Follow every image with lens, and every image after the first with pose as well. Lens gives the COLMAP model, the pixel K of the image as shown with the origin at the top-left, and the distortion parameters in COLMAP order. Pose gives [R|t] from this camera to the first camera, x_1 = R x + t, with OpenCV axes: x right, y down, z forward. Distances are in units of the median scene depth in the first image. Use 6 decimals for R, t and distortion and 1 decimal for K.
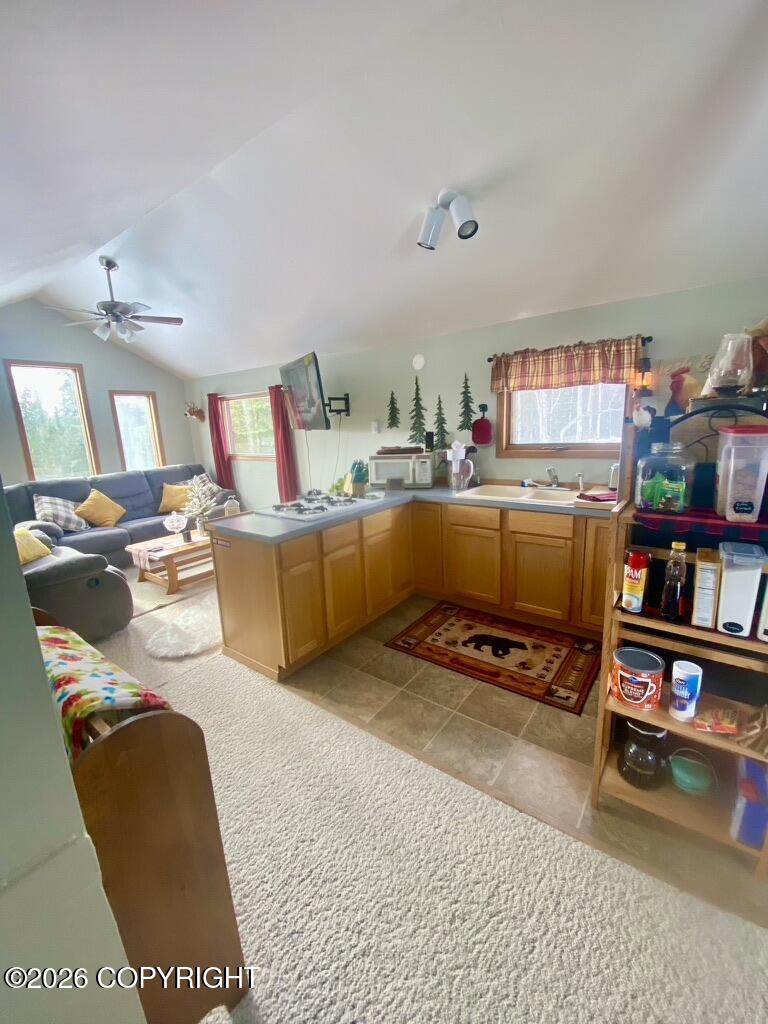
lens RADIAL K [[421.0, 0, 384.0], [0, 421.0, 512.0], [0, 0, 1]] dist [0.000607, -0.000201]
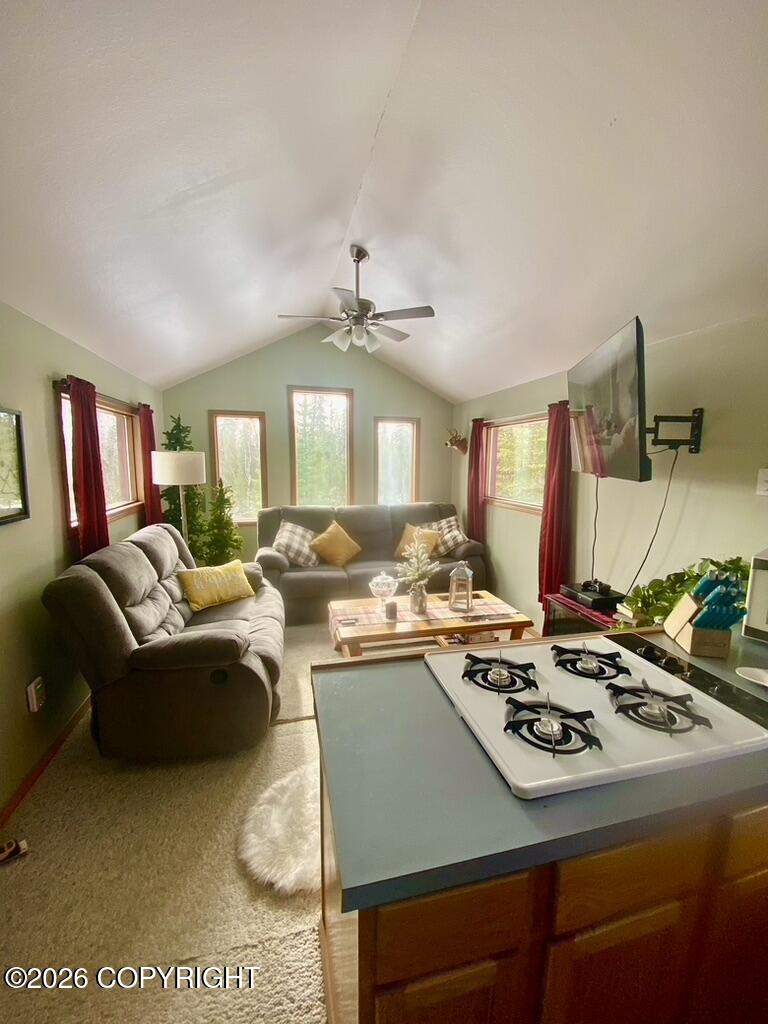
lens RADIAL K [[419.3, 0, 384.0], [0, 419.3, 512.0], [0, 0, 1]] dist [0.023228, -0.000099]
pose [[0.781195, 0.125043, -0.611636, -0.056475], [-0.170424, 0.985237, -0.016247, -0.087375], [0.600575, 0.116930, 0.790972, 0.384928]]
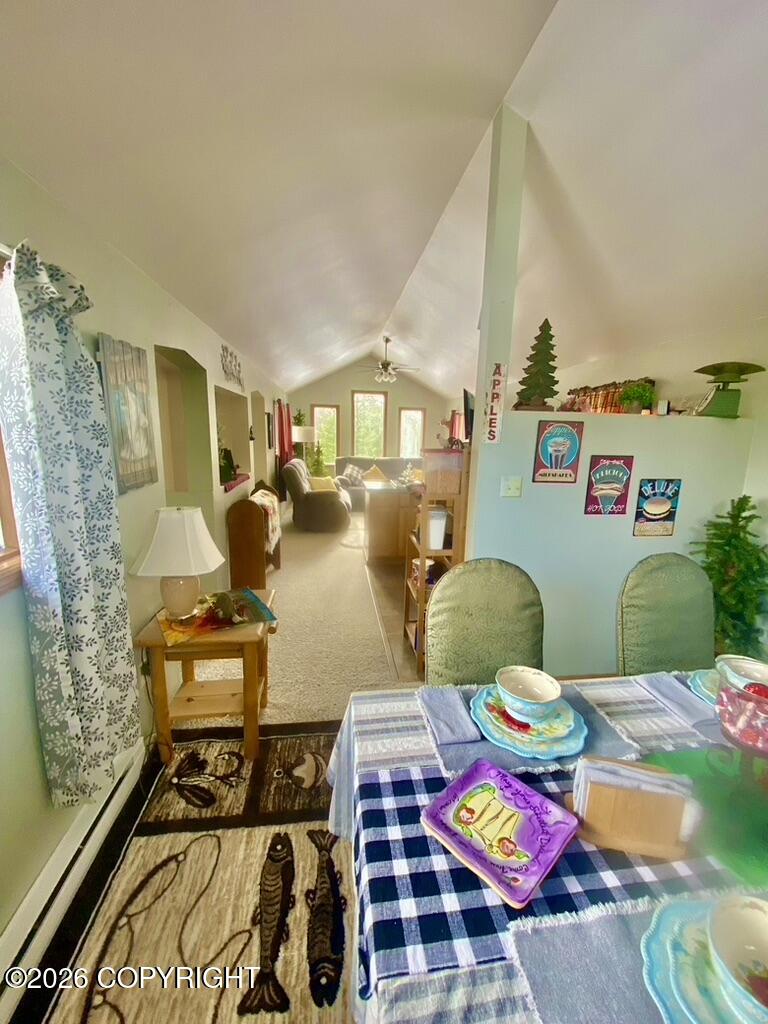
lens RADIAL K [[419.3, 0, 384.0], [0, 419.3, 512.0], [0, 0, 1]] dist [0.023228, -0.000099]
pose [[0.702093, 0.190503, -0.686129, 0.619826], [-0.200981, 0.977389, 0.065714, 0.016666], [0.683134, 0.091762, 0.724506, -0.222081]]
